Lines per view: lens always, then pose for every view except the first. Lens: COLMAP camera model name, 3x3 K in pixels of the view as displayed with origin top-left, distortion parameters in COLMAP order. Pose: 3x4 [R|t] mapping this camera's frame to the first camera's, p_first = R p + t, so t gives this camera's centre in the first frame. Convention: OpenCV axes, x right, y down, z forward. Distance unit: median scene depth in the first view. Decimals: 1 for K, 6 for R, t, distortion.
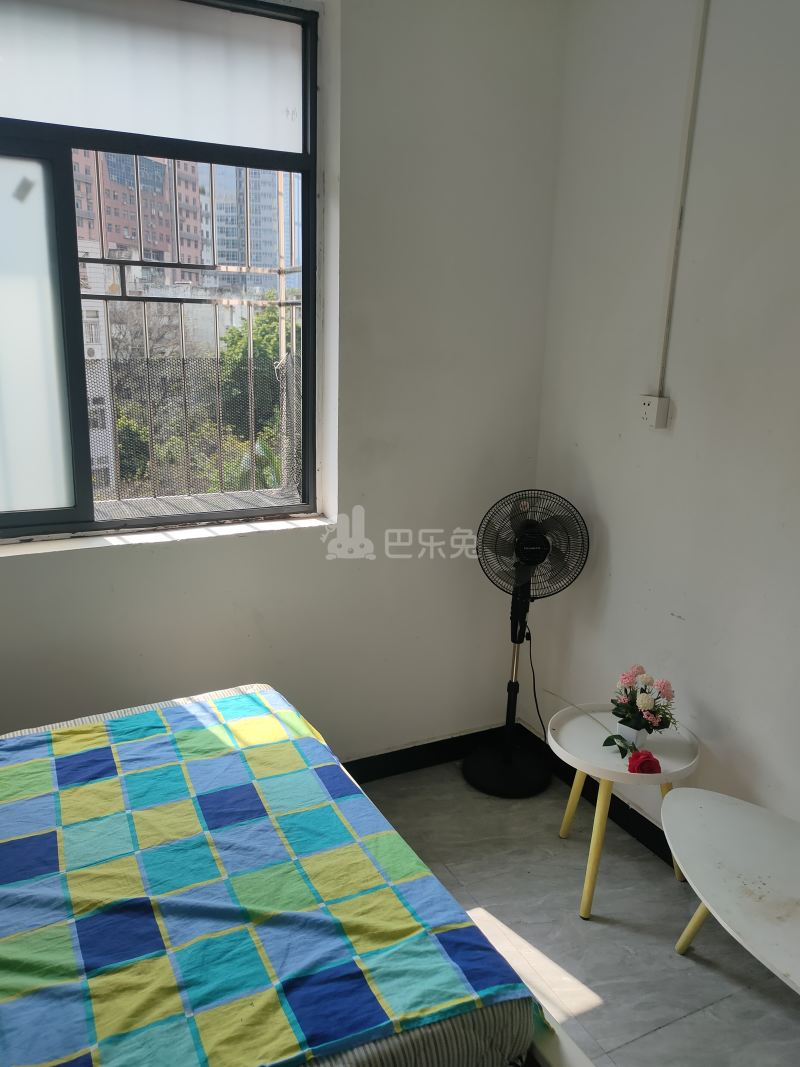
lens RADIAL K [[830.4, 0, 400.0], [0, 830.4, 533.5], [0, 0, 1]] dist [0.032603, -0.012456]
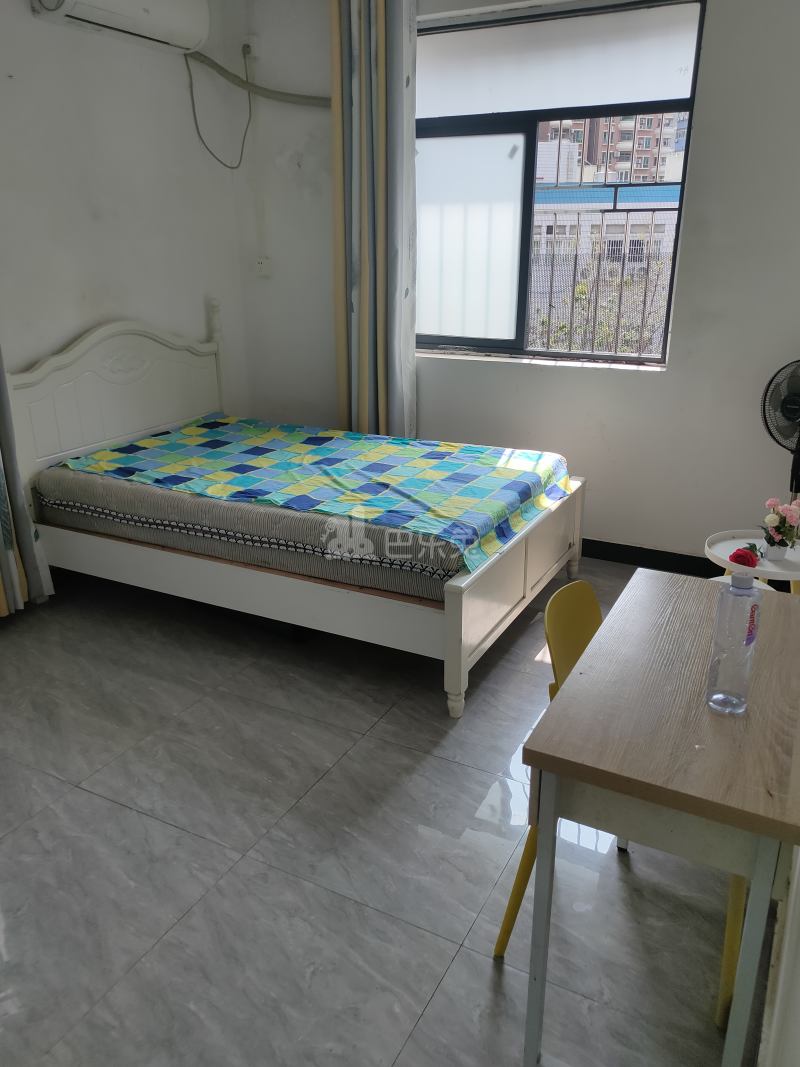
lens RADIAL K [[830.4, 0, 400.0], [0, 830.4, 533.5], [0, 0, 1]] dist [0.032603, -0.012456]
pose [[0.579738, 0.257148, -0.773162, 1.267705], [-0.185239, 0.965642, 0.182268, 0.121064], [0.793467, 0.037552, 0.607453, -0.305575]]
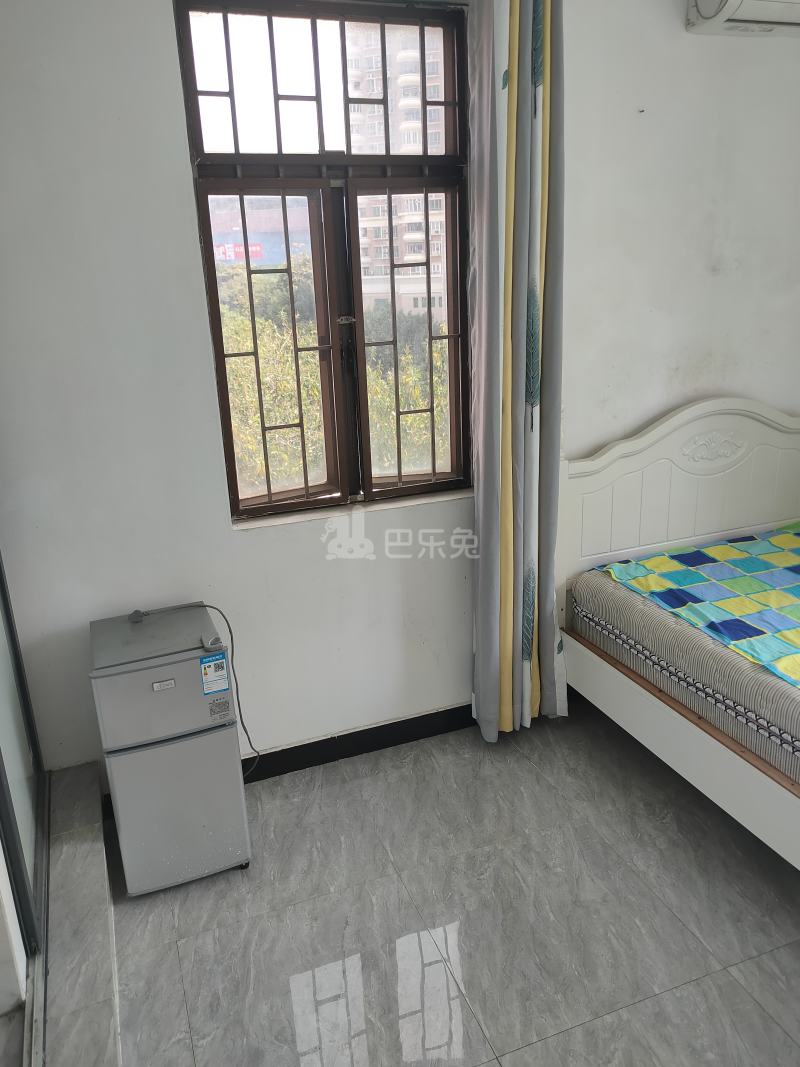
lens RADIAL K [[799.1, 0, 400.0], [0, 799.1, 533.5], [0, 0, 1]] dist [0.034419, -0.009526]
pose [[-0.106034, 0.292840, -0.950264, 0.762928], [-0.204012, 0.928915, 0.309025, -0.001663], [0.973209, 0.226632, -0.038754, -0.097135]]
